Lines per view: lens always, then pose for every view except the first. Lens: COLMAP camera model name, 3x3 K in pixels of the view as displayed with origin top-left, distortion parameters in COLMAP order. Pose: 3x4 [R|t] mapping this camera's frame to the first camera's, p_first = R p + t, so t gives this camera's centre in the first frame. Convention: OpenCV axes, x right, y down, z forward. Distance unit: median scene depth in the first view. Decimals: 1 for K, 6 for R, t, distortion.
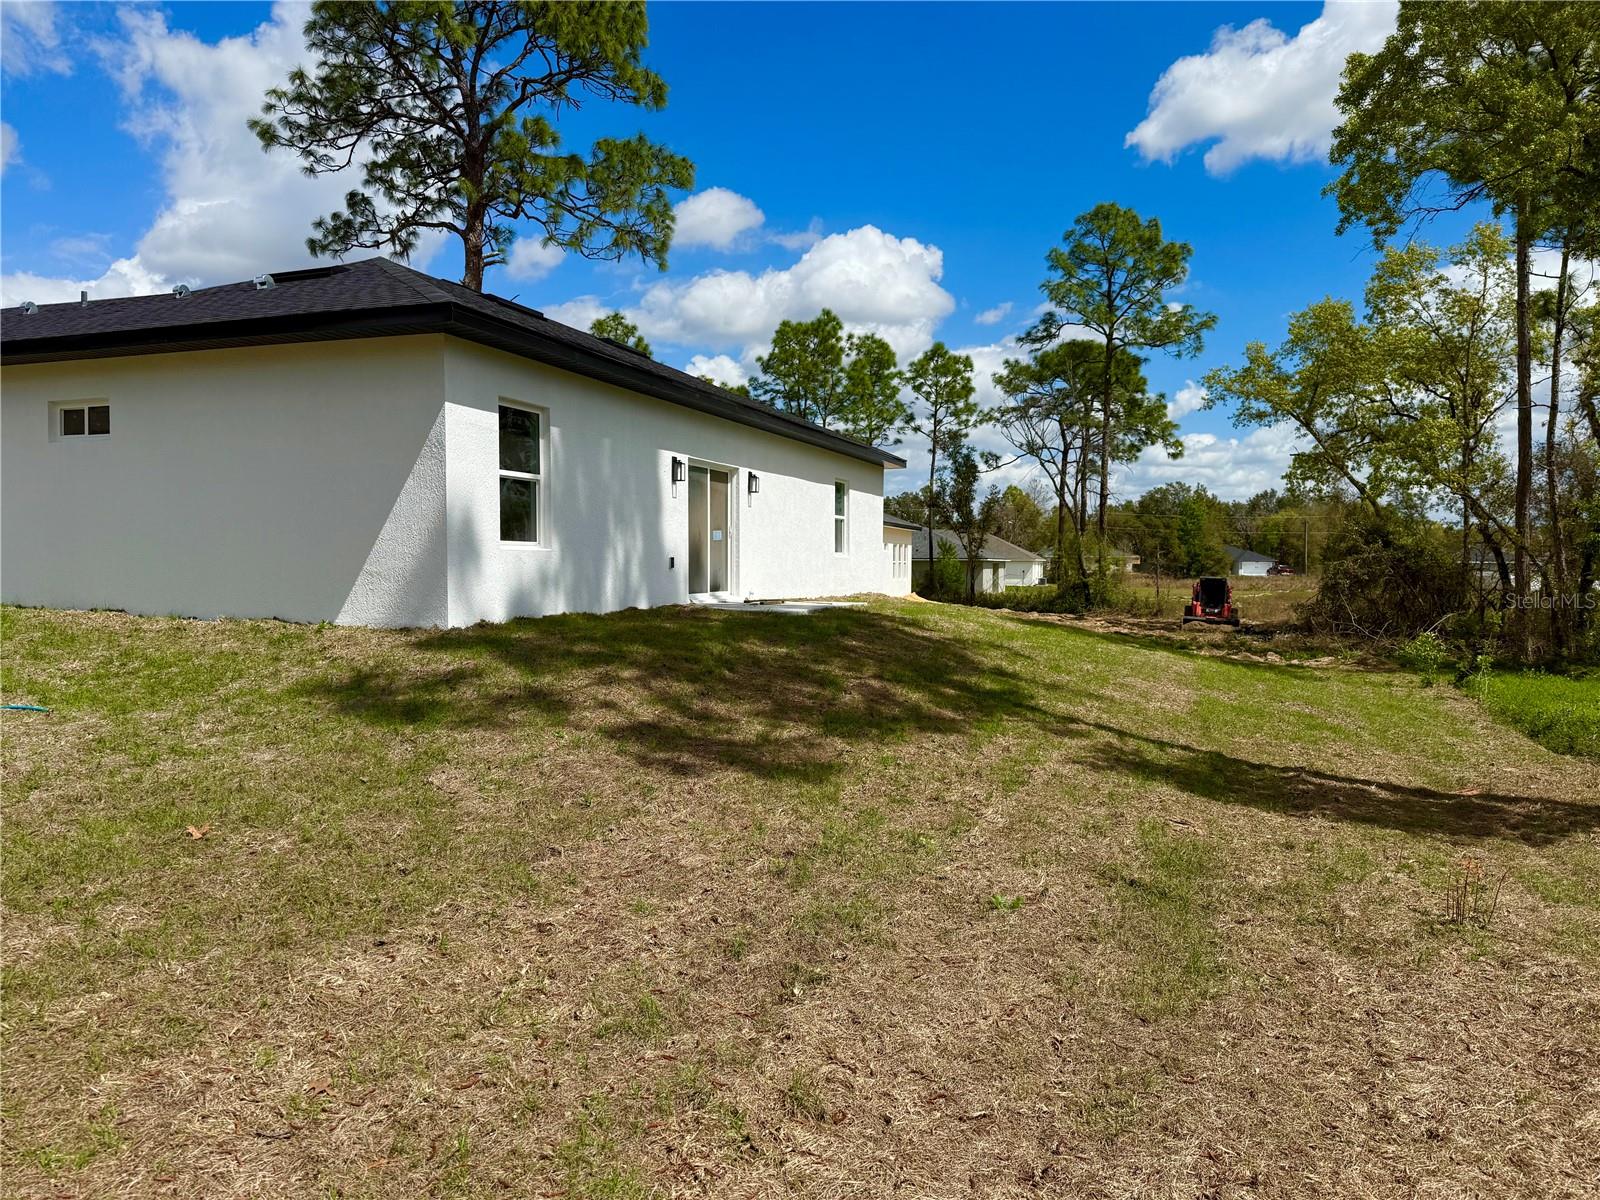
lens RADIAL K [[1089.5, 0, 828.9], [0, 1089.5, 604.5], [0, 0, 1]] dist [0.062551, -0.105659]
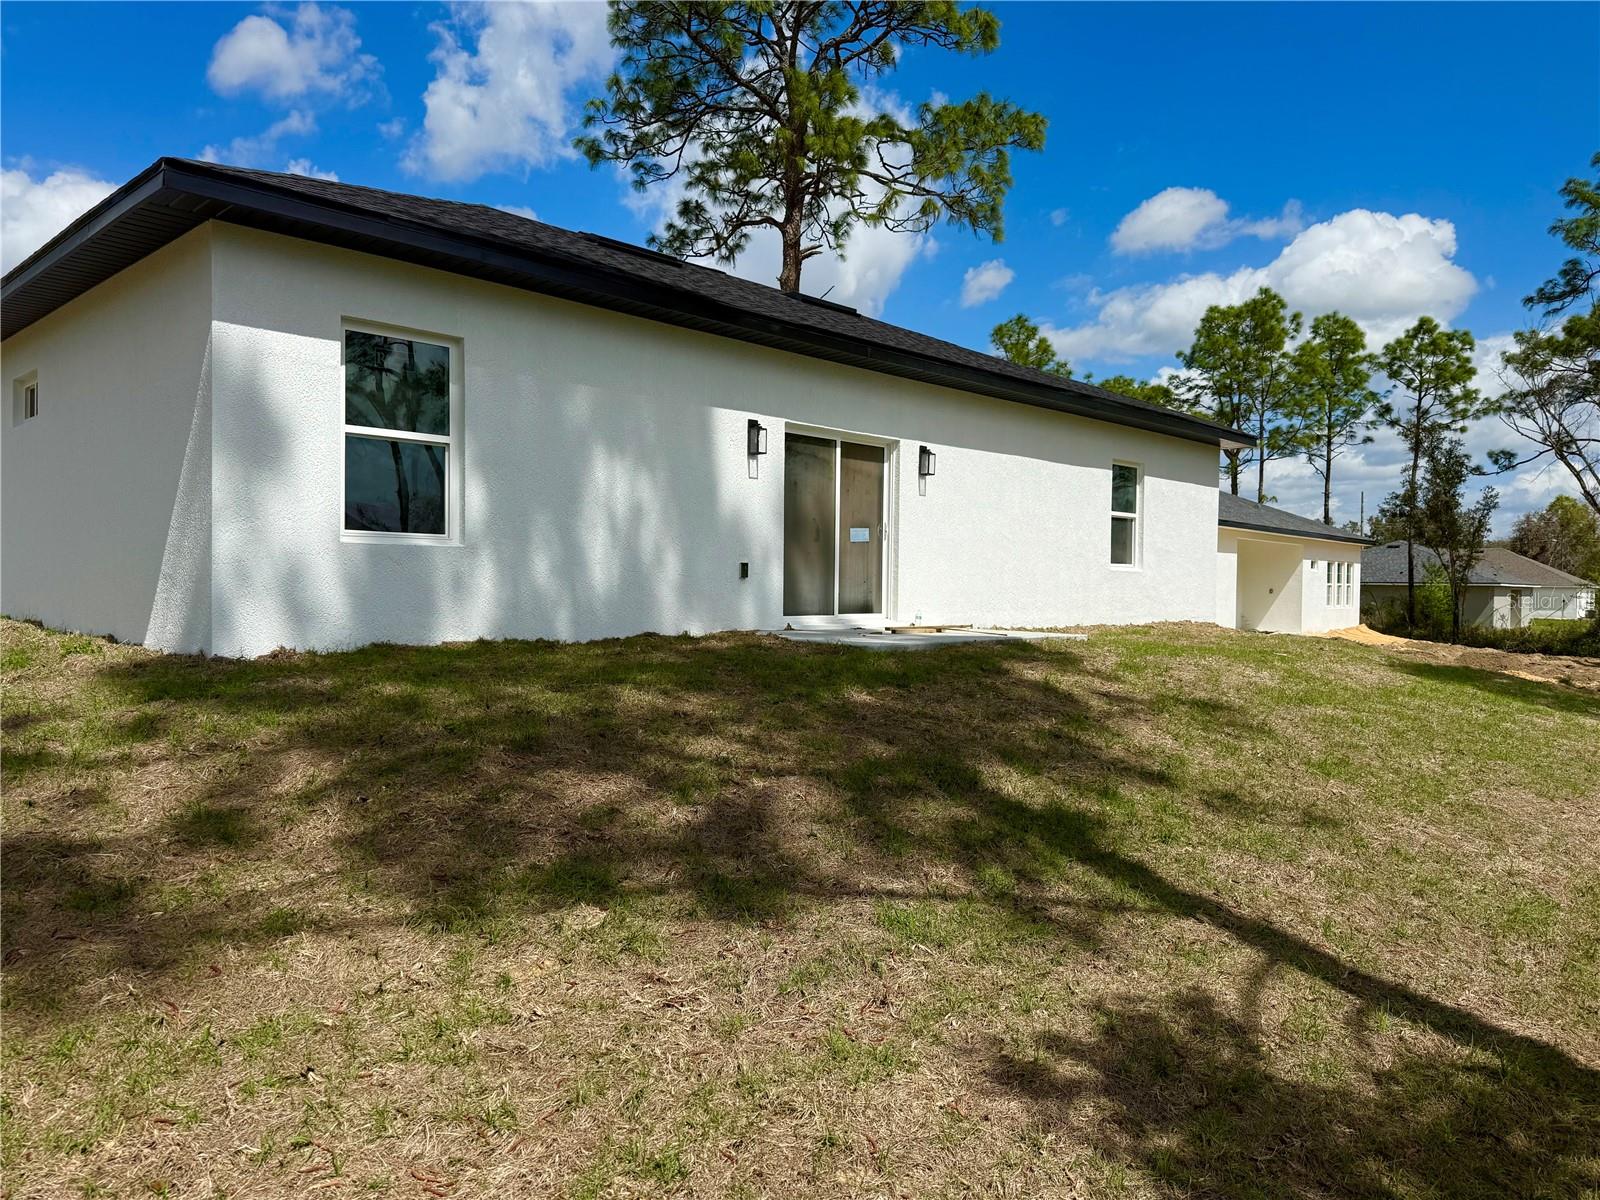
lens RADIAL K [[1089.5, 0, 828.9], [0, 1089.5, 604.5], [0, 0, 1]] dist [0.062551, -0.105659]
pose [[0.908976, 0.013252, -0.416637, 0.058563], [-0.022905, 0.999572, -0.018178, -0.001627], [0.416218, 0.026066, 0.908891, 0.115701]]
